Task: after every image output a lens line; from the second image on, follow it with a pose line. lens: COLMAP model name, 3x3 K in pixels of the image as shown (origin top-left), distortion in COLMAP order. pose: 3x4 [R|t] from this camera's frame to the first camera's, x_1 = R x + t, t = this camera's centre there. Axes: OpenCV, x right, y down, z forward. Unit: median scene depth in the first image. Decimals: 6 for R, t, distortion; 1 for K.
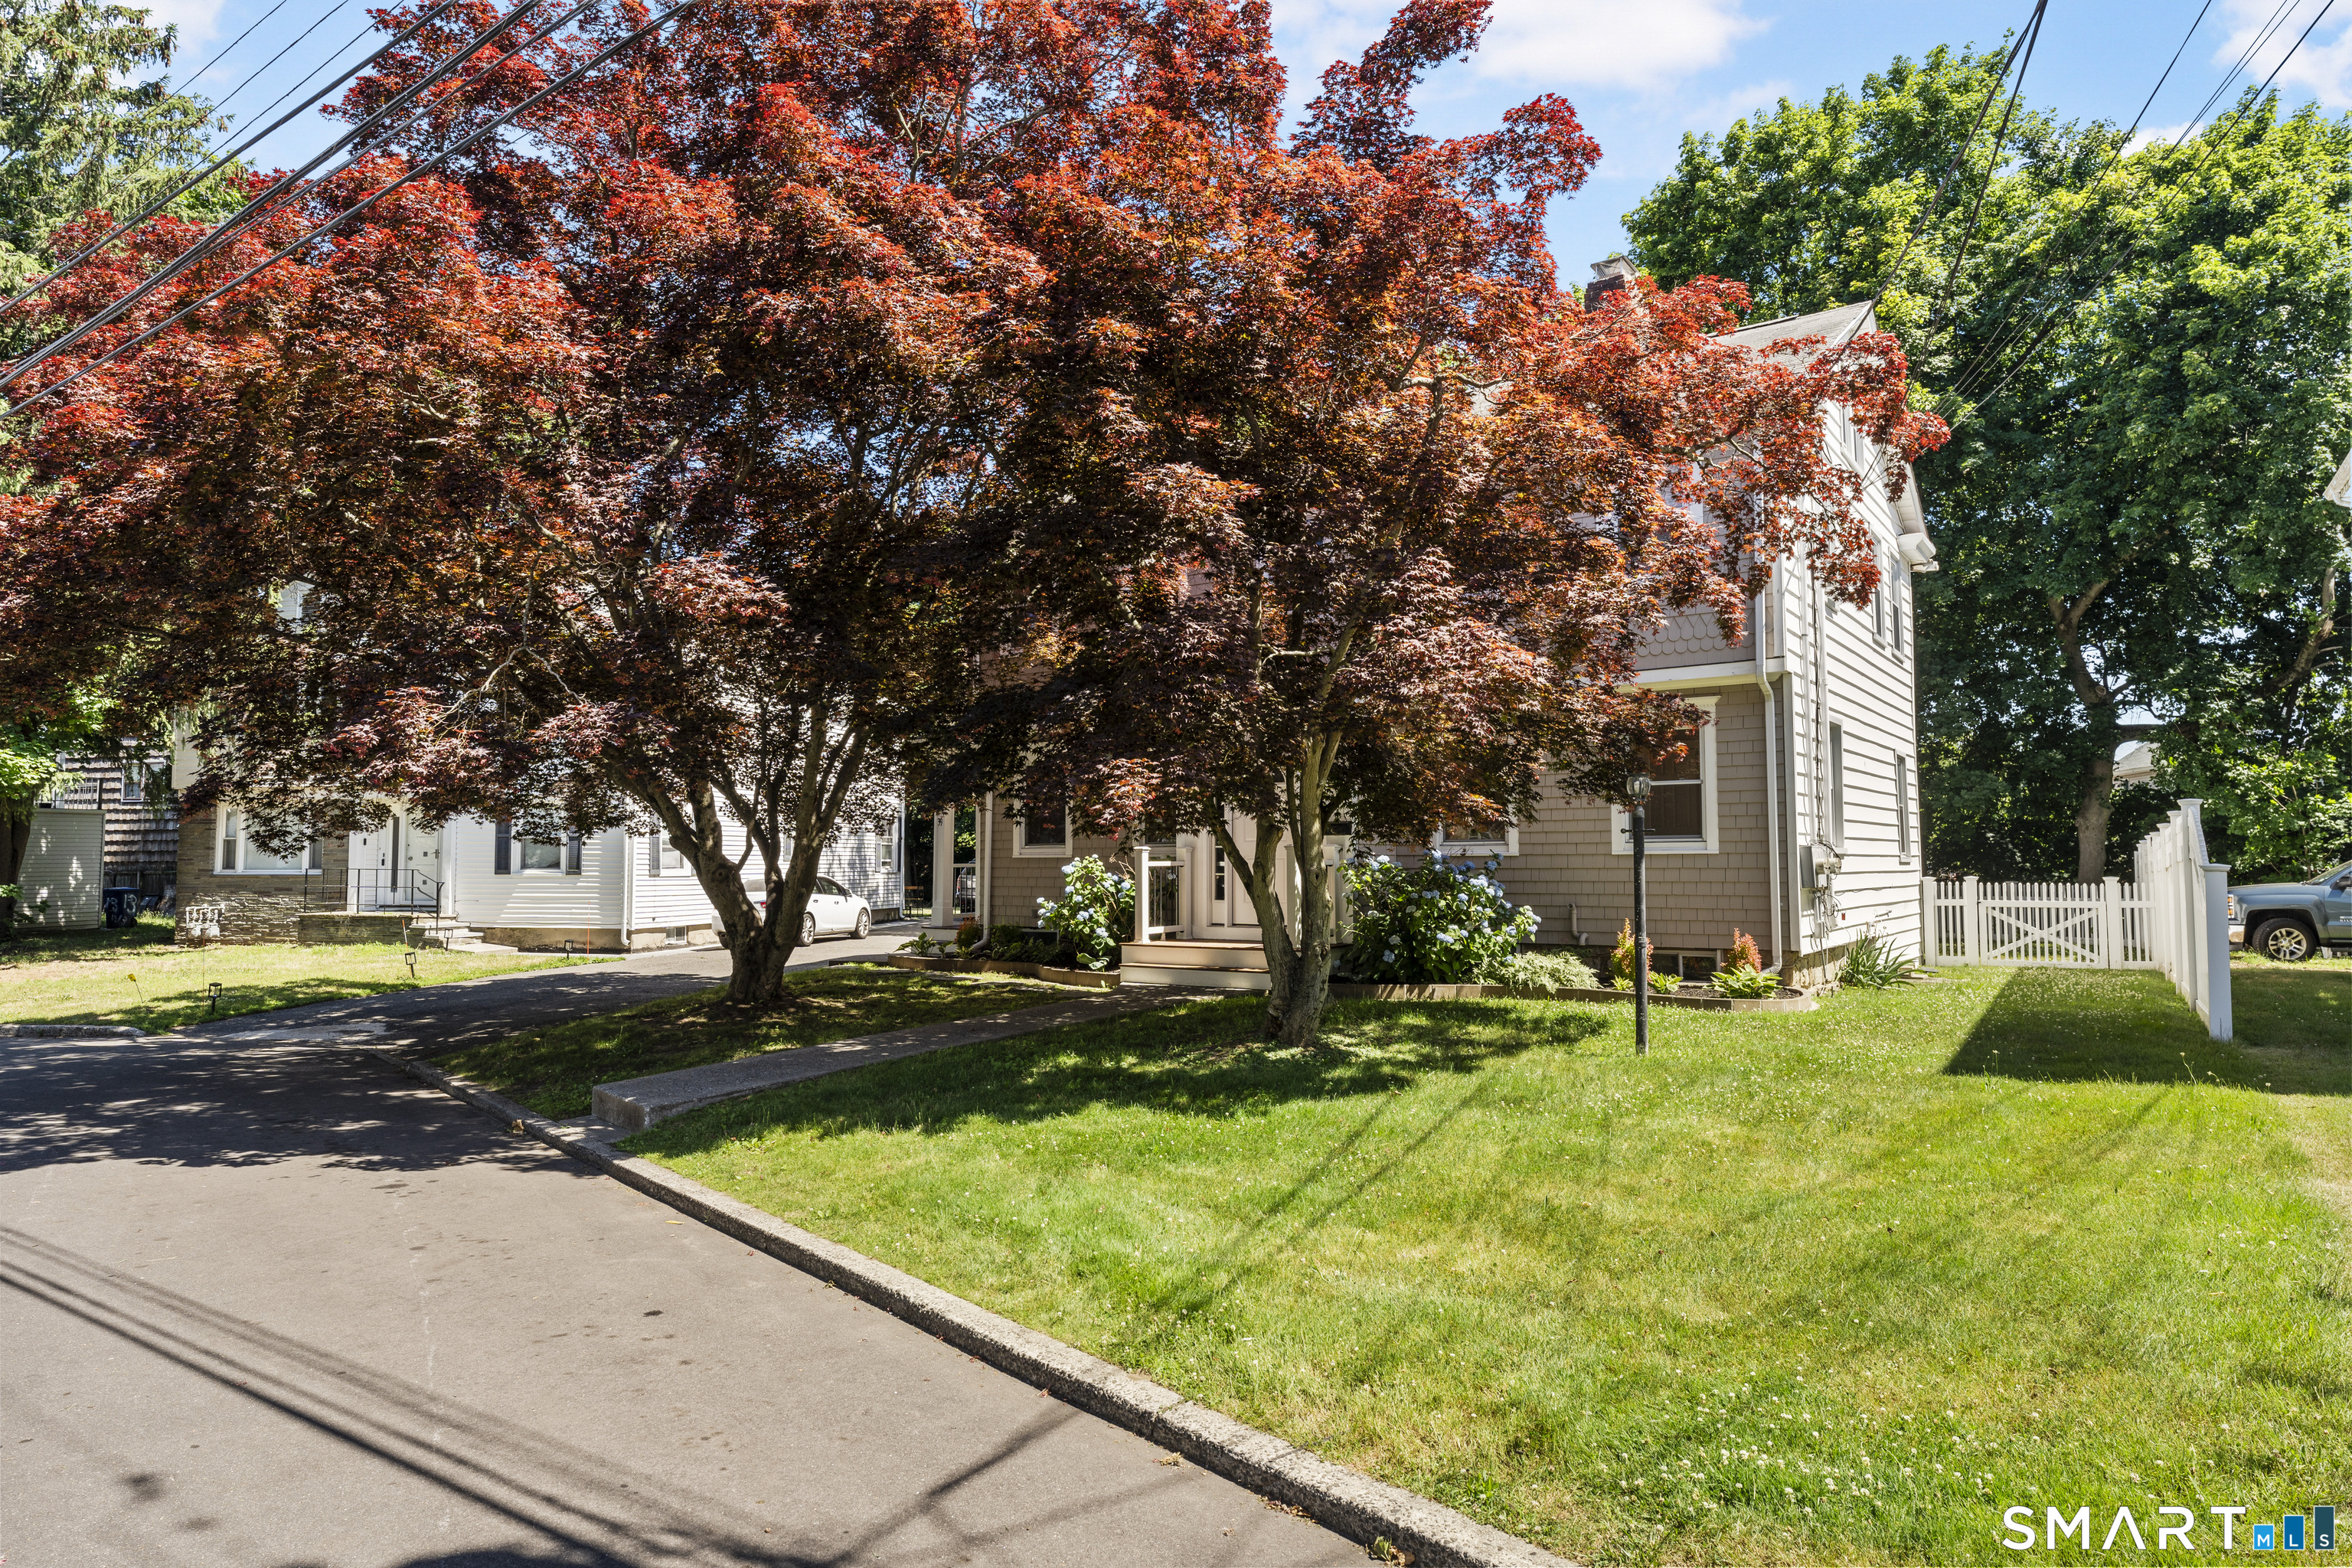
lens RADIAL K [[1396.7, 0, 1176.0], [0, 1396.7, 784.0], [0, 0, 1]] dist [-0.000553, -0.000036]
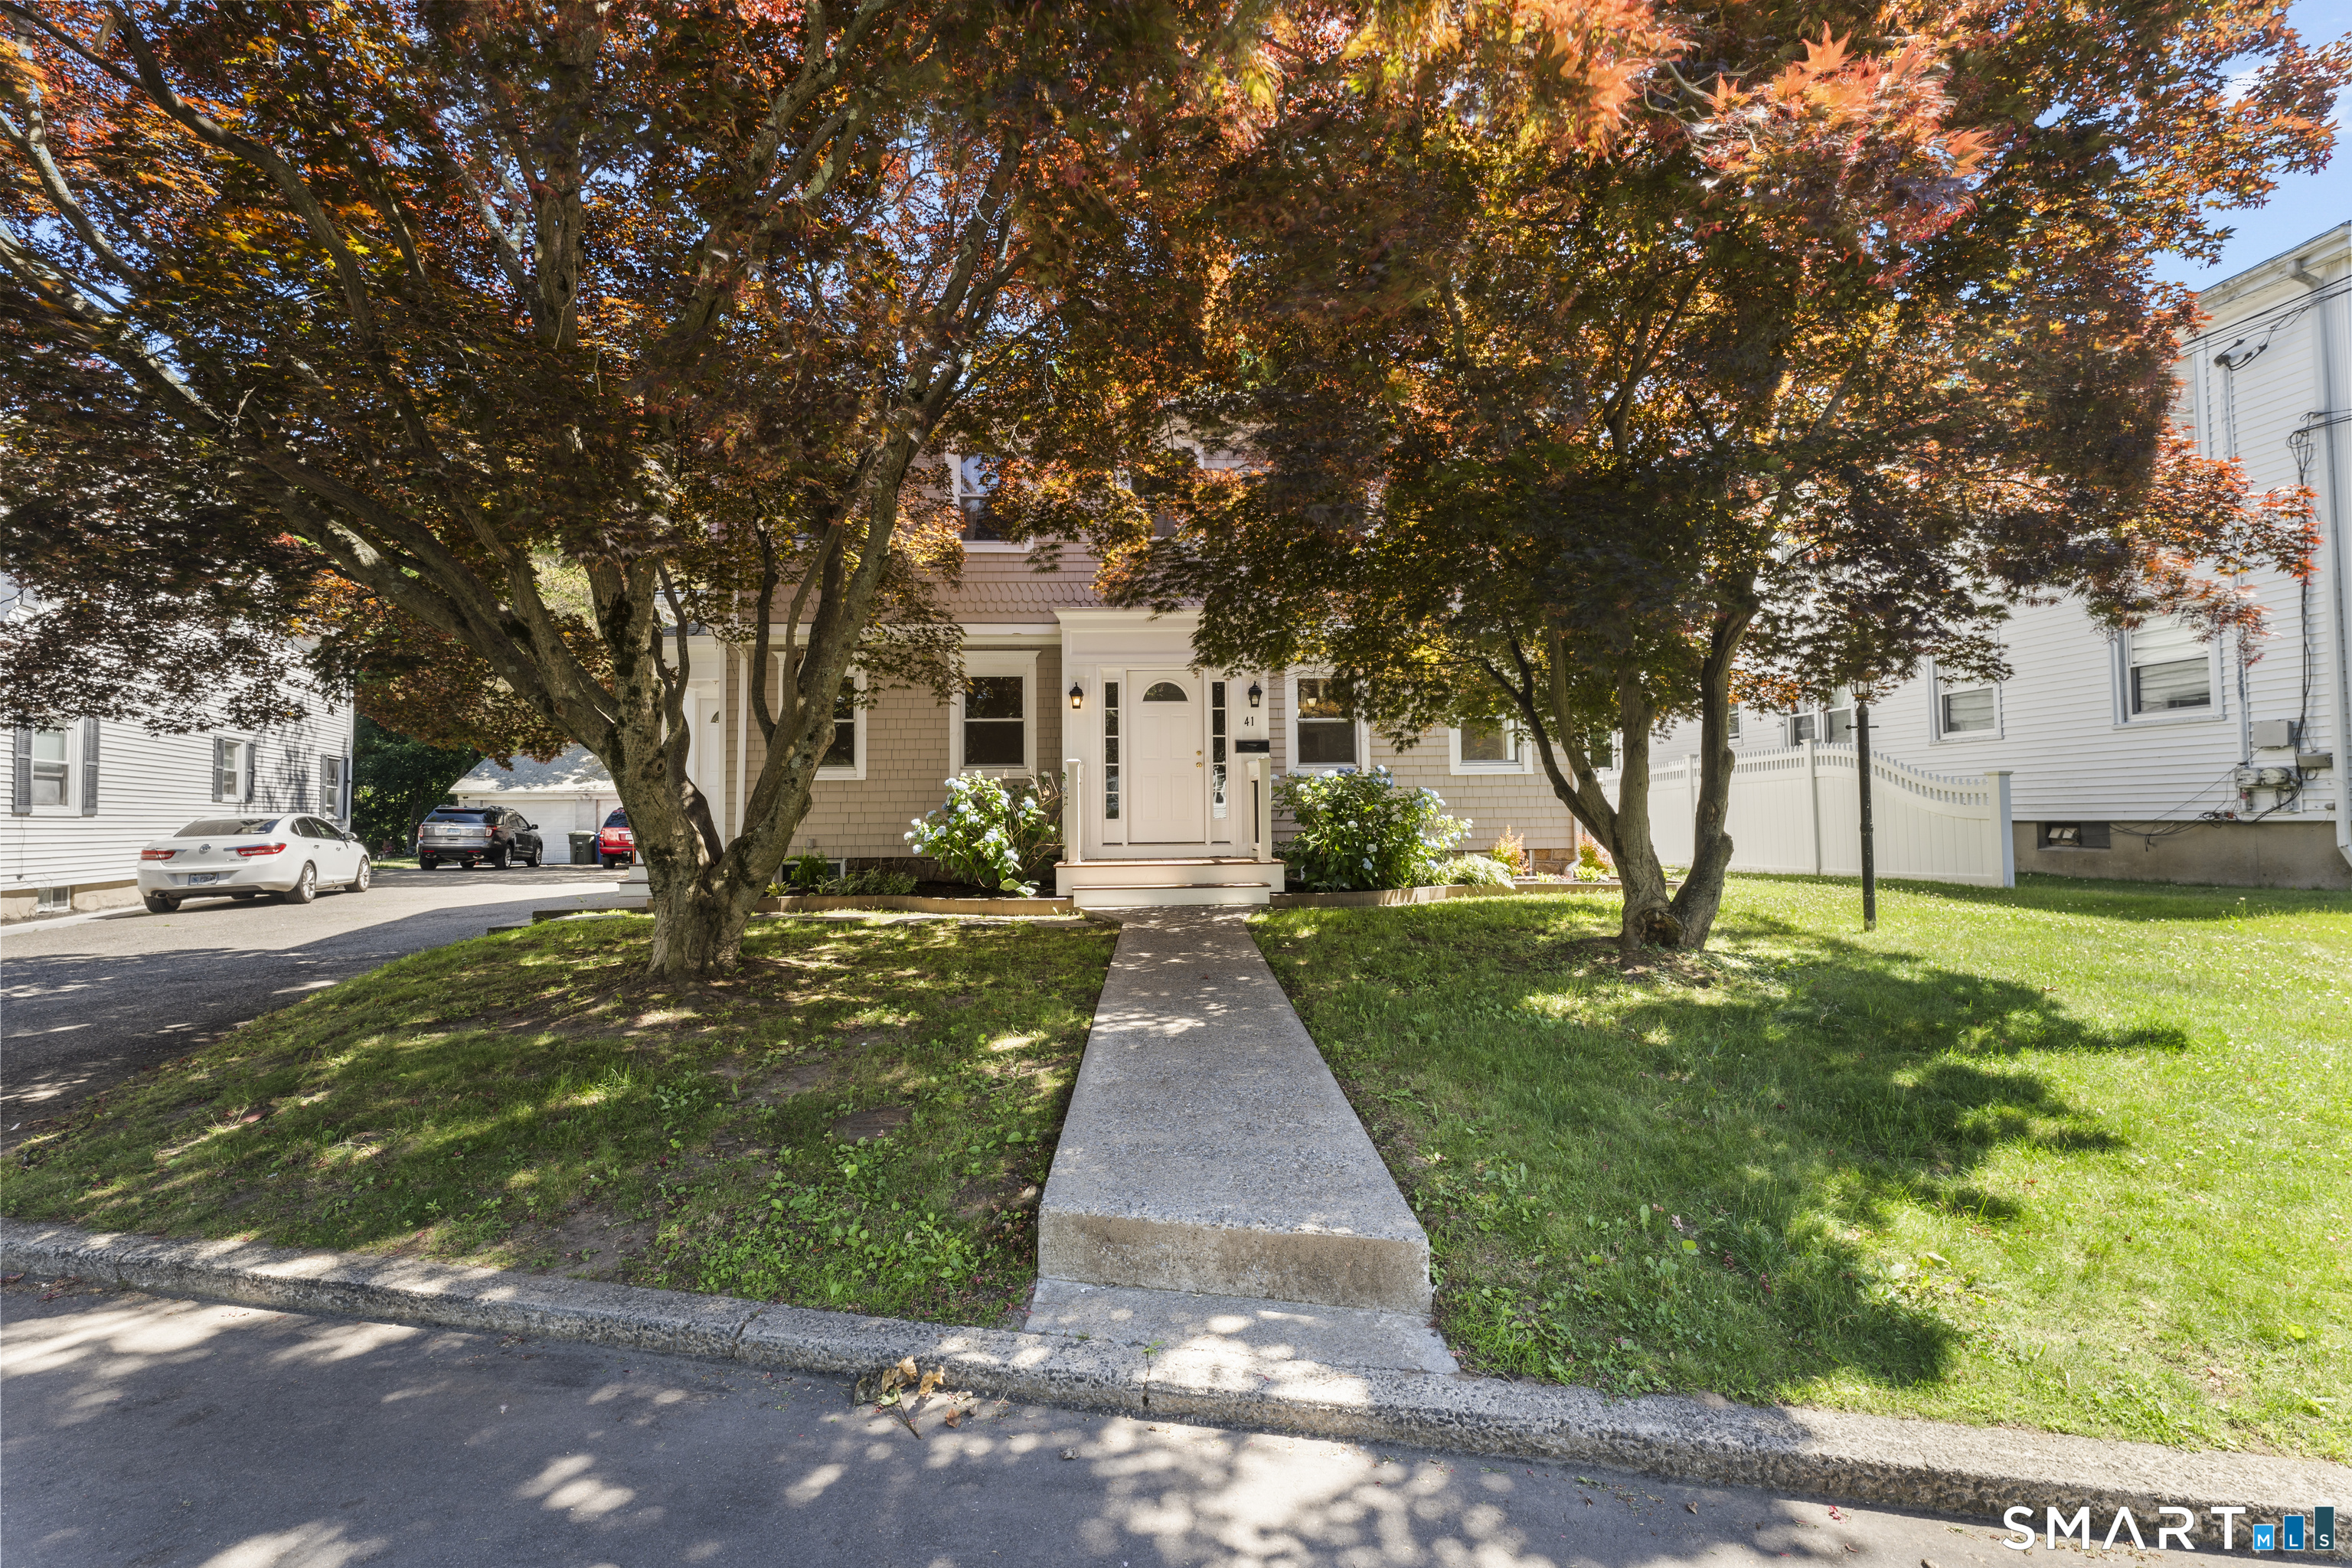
lens RADIAL K [[934.9, 0, 1176.0], [0, 934.9, 784.0], [0, 0, 1]] dist [0.001776, -0.000034]
pose [[0.790420, 0.017067, 0.612327, -0.202293], [-0.025867, 0.999650, 0.005527, 0.032960], [-0.612019, -0.020208, 0.790585, 0.280455]]
